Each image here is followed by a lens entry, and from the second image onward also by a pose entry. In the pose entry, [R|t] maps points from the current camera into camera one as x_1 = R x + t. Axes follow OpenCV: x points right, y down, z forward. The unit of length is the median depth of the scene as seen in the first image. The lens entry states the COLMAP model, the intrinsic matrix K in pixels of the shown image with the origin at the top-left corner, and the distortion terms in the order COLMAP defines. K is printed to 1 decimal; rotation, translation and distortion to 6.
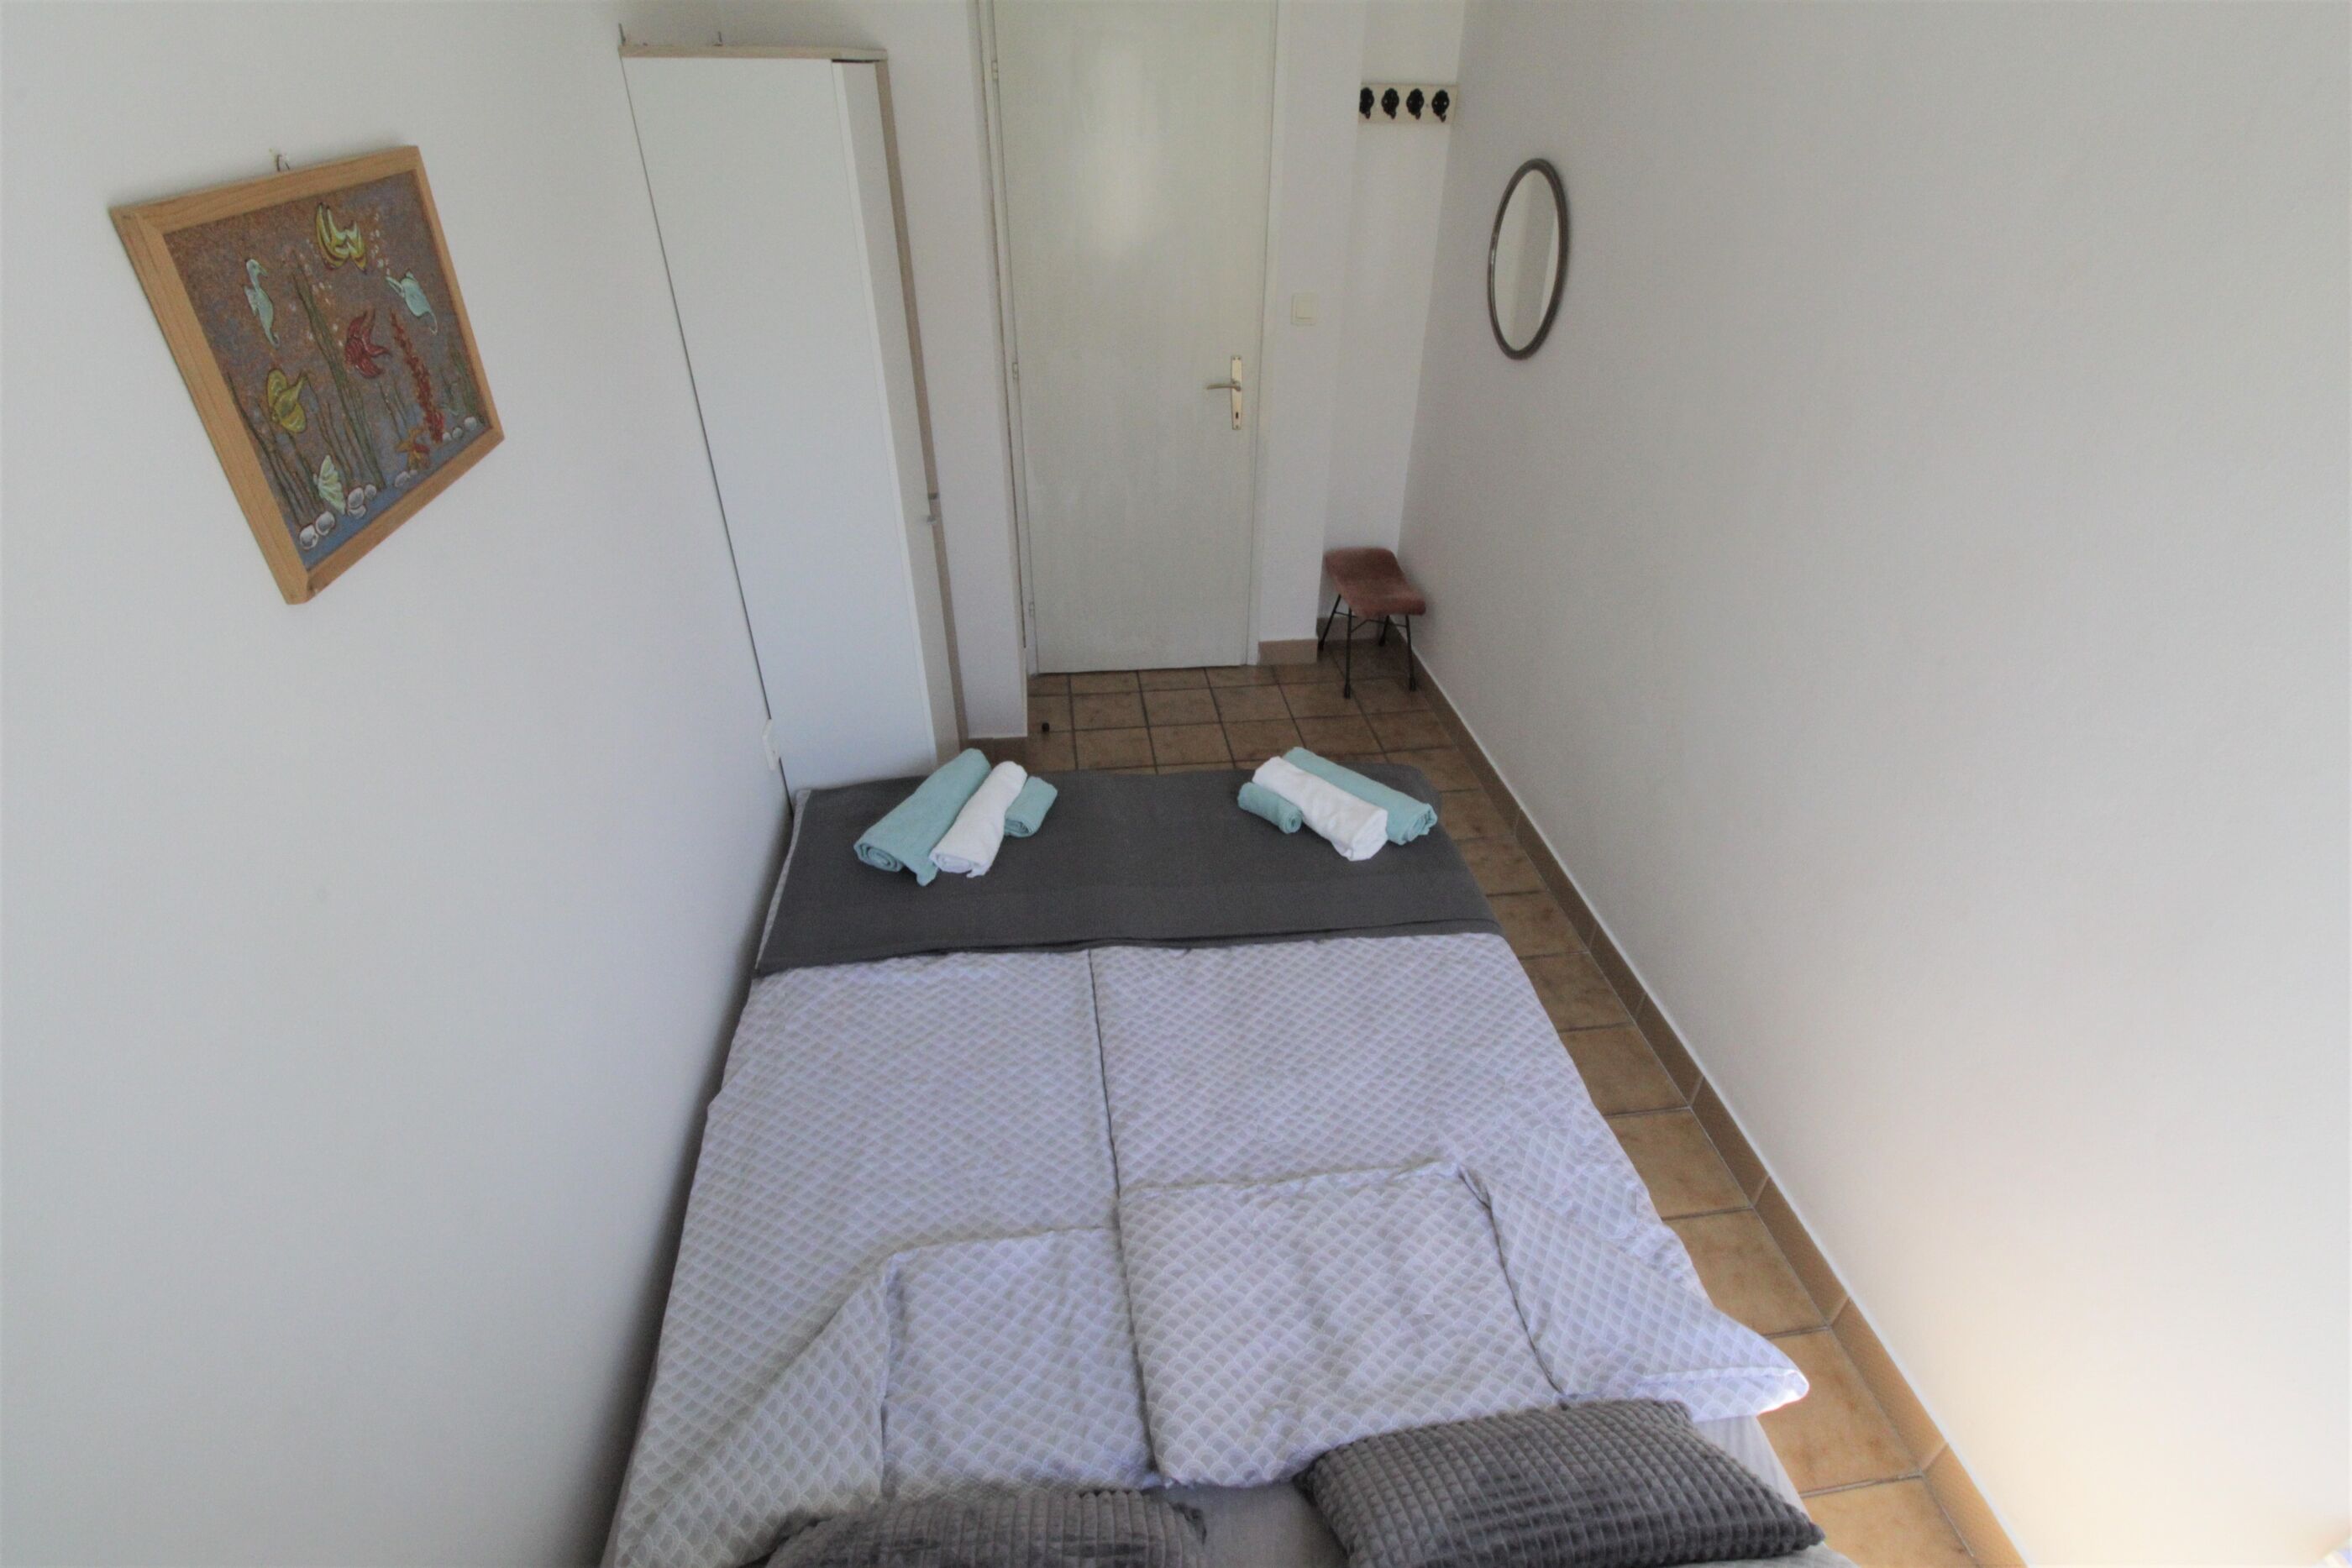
lens RADIAL K [[1139.9, 0, 1183.7], [0, 1139.9, 792.6], [0, 0, 1]] dist [0.003970, -0.014305]
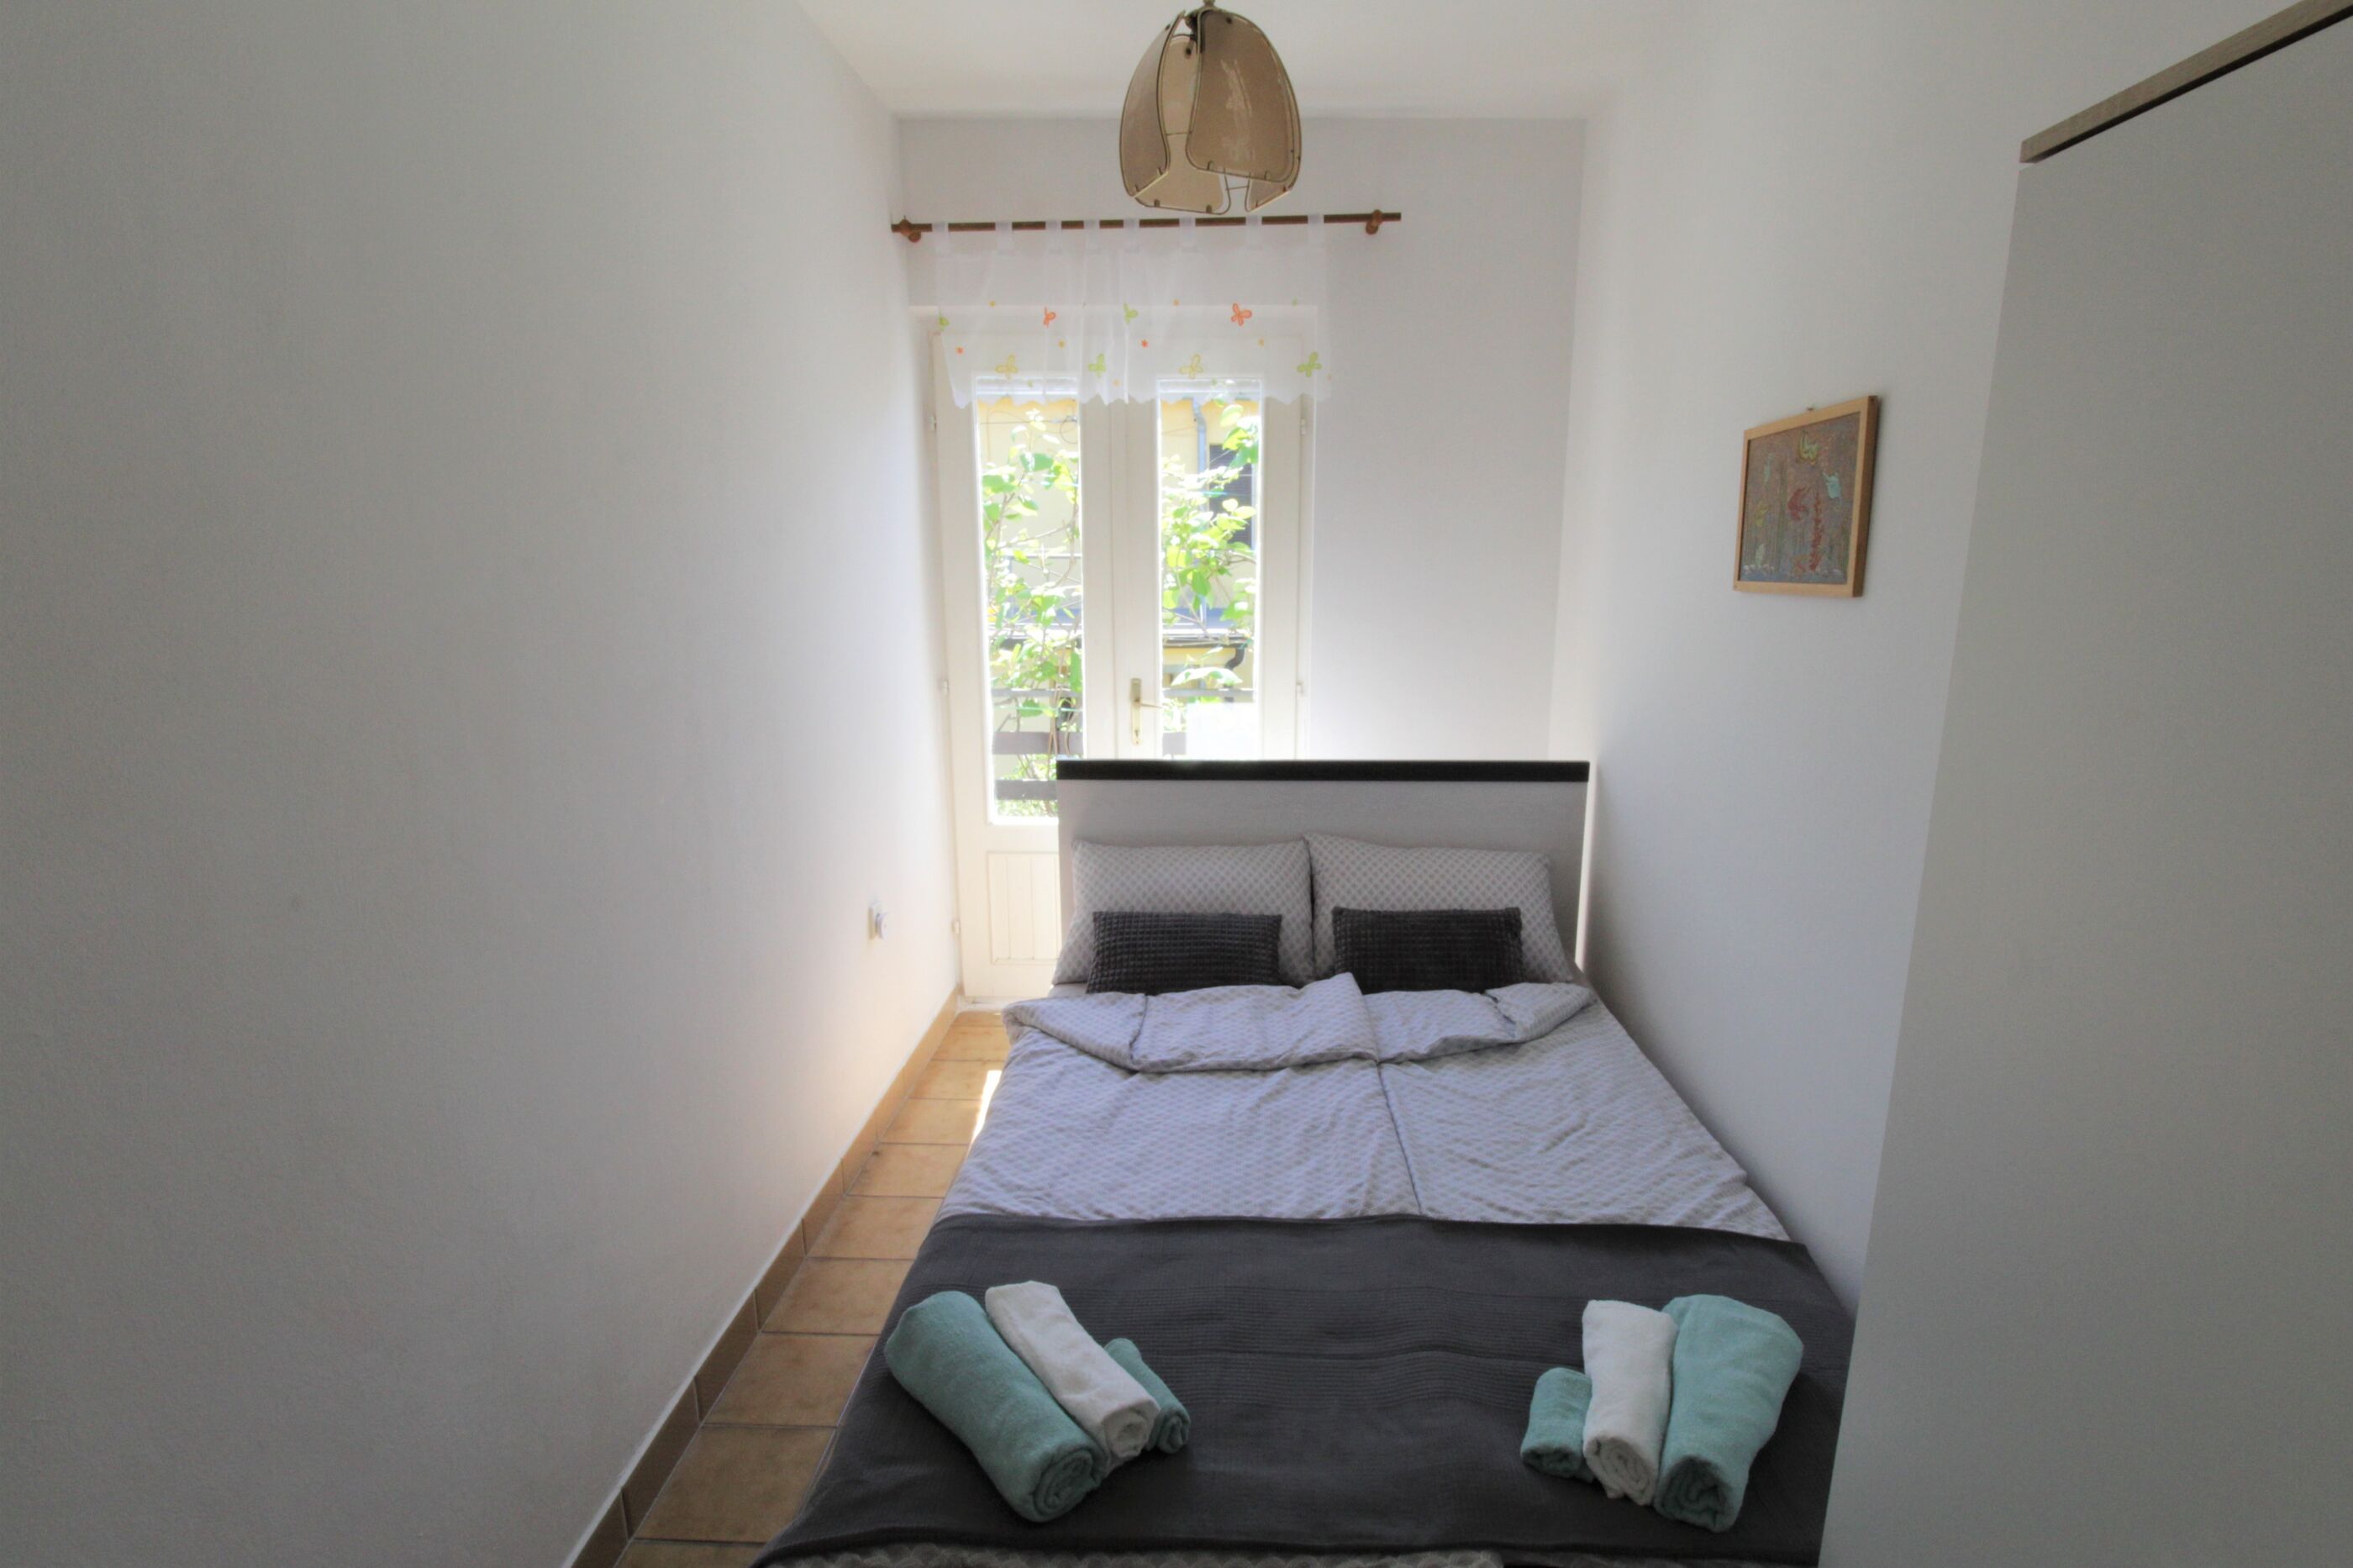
lens RADIAL K [[1140.4, 0, 1189.2], [0, 1140.4, 789.4], [0, 0, 1]] dist [0.003970, -0.014305]
pose [[-0.985485, -0.048526, 0.162679, -0.067533], [0.081407, 0.705822, 0.703696, -1.414146], [-0.148970, 0.706725, -0.691627, 2.689299]]
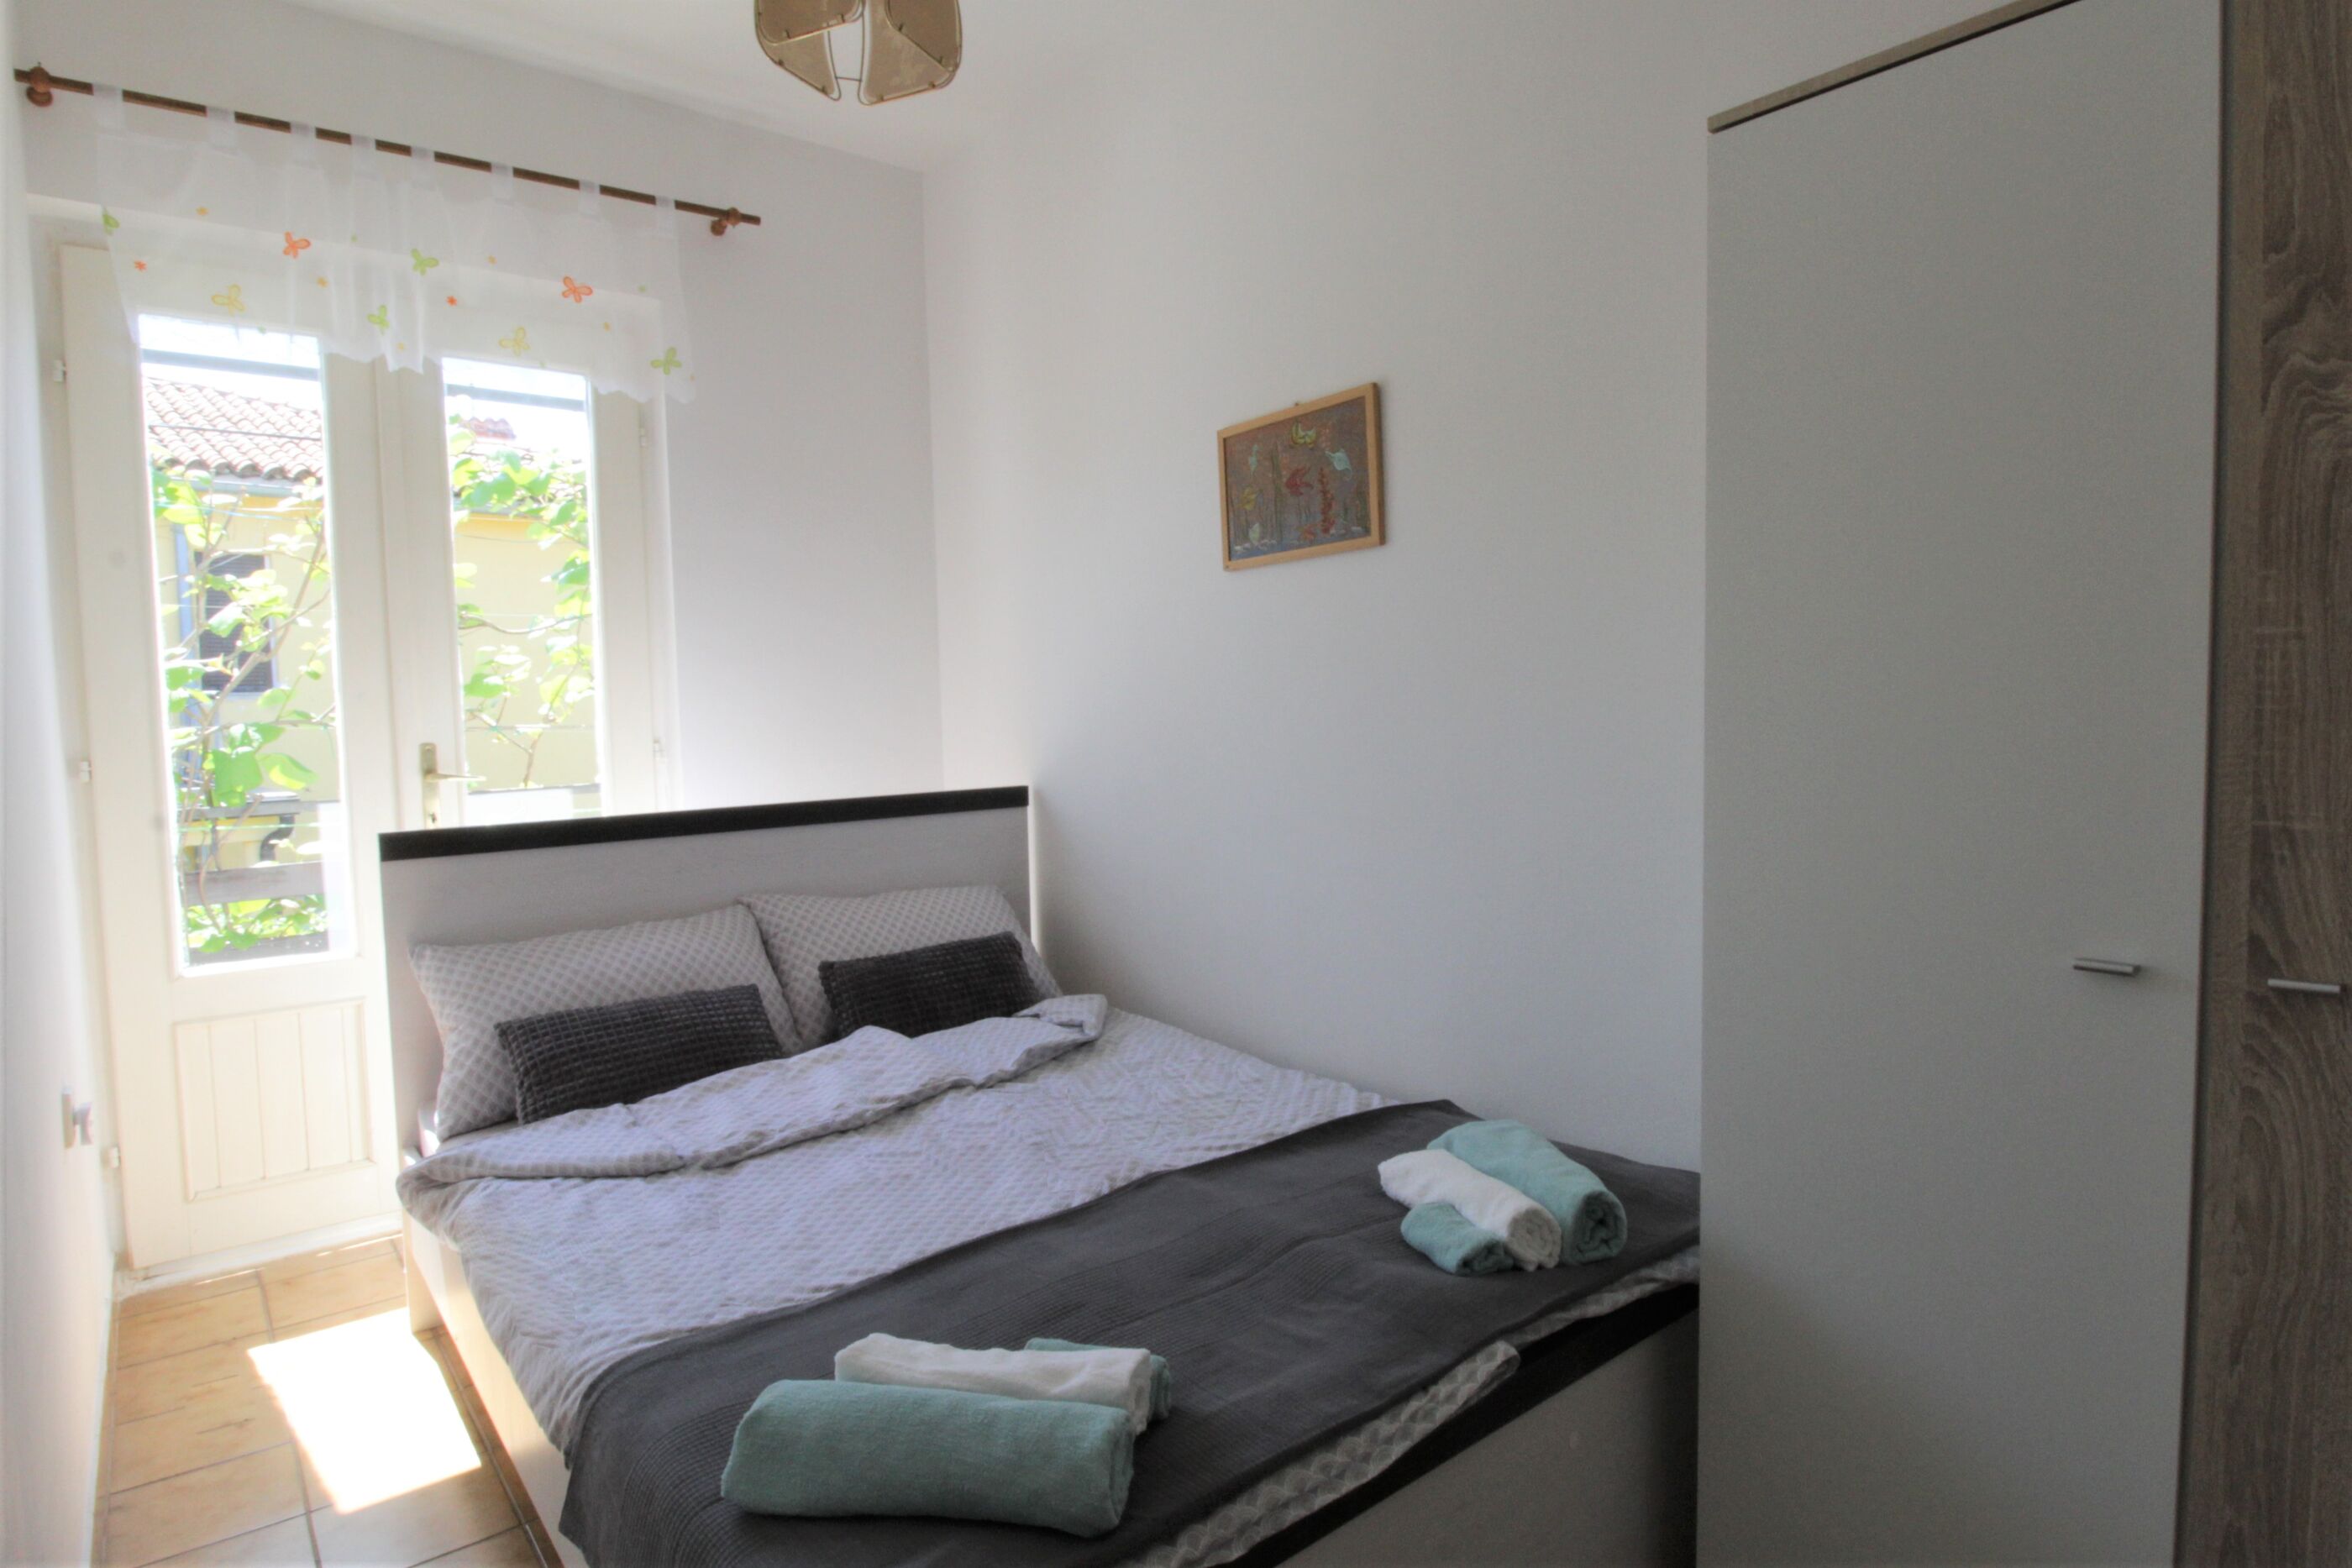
lens RADIAL K [[1284.0, 0, 1165.7], [0, 1284.0, 780.0], [0, 0, 1]] dist [-0.004047, -0.008593]
pose [[-0.856449, 0.032953, -0.515178, 0.742934], [-0.276367, 0.813636, 0.511485, -1.079043], [0.436023, 0.580439, -0.687731, 2.815446]]
